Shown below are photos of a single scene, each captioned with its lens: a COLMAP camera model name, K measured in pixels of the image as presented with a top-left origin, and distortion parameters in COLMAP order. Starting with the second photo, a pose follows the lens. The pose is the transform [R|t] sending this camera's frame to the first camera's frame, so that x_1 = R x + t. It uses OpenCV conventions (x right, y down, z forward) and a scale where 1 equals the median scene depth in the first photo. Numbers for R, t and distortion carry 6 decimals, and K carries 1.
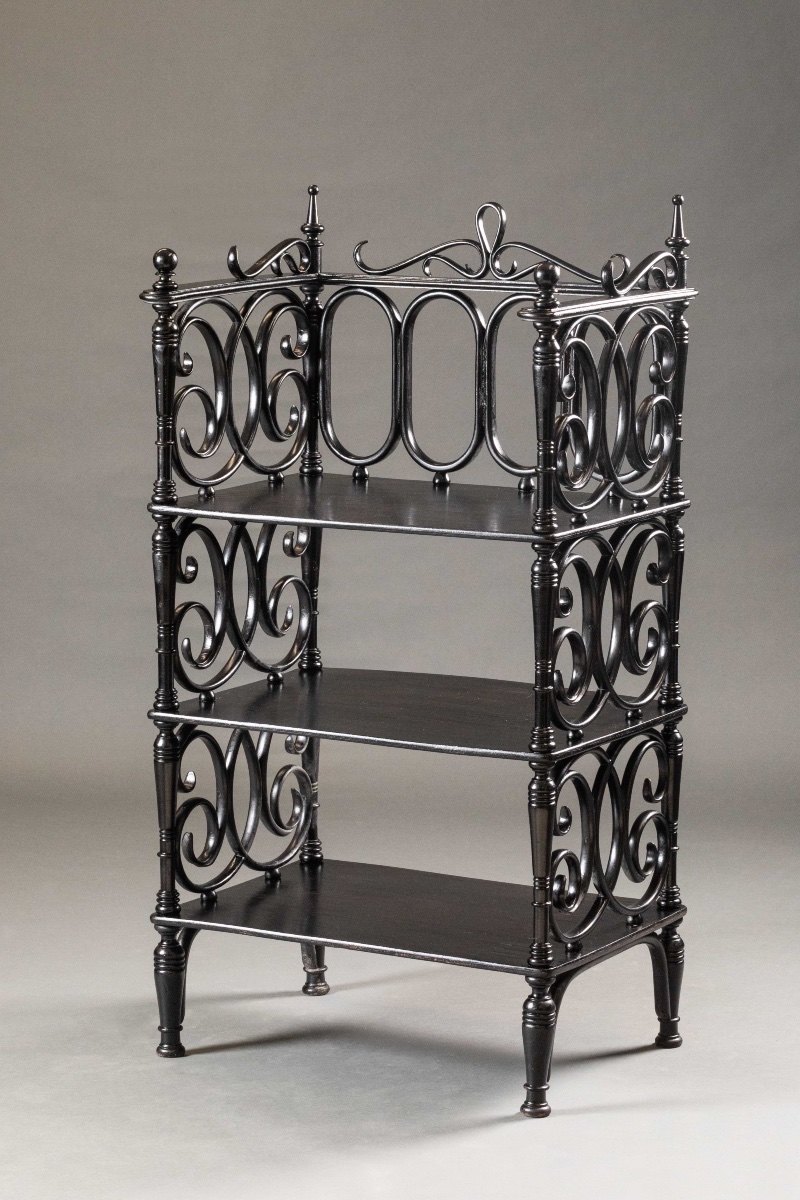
lens RADIAL K [[3922.3, 0, 406.6], [0, 3922.3, 605.6], [0, 0, 1]] dist [-0.130974, 0.000000]
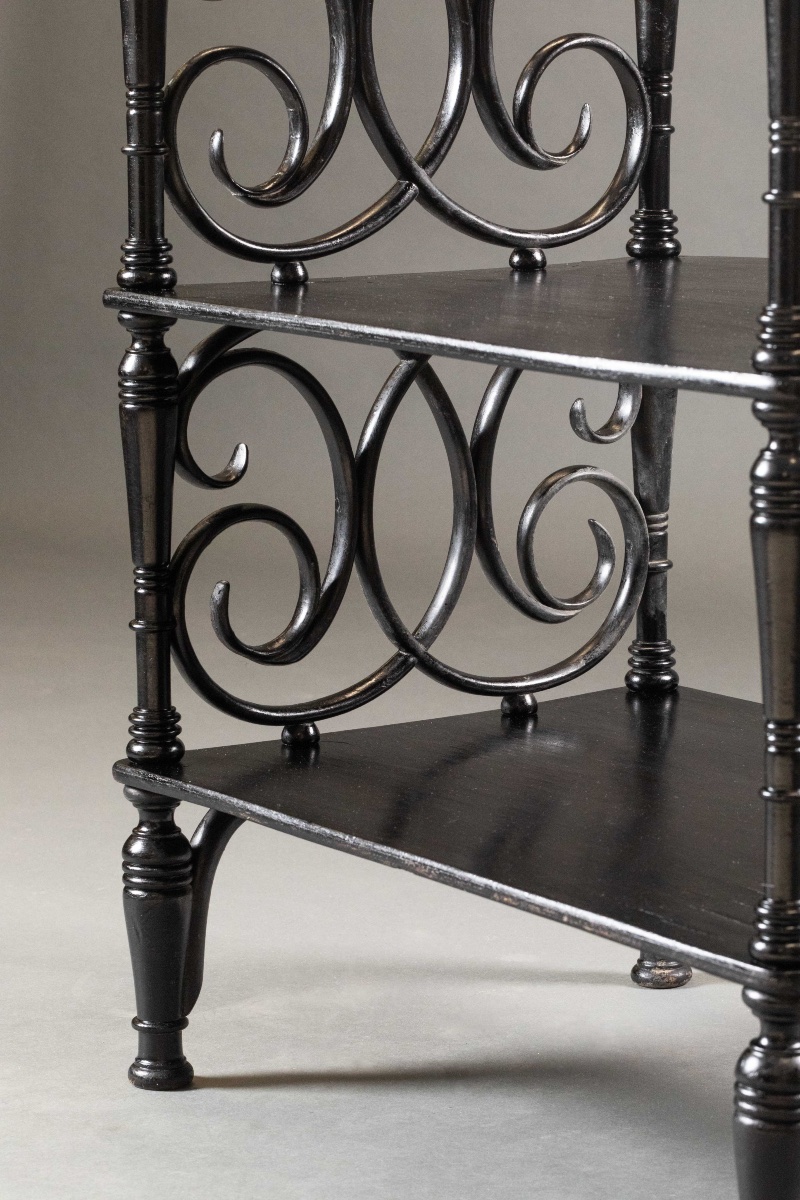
lens RADIAL K [[3922.3, 0, 398.5], [0, 3922.3, 593.6], [0, 0, 1]] dist [-0.130974, 0.000000]
pose [[0.906137, 0.063274, -0.418225, 0.145973], [-0.058243, 0.997994, 0.024798, 0.047617], [0.418955, 0.001888, 0.908005, 0.616287]]
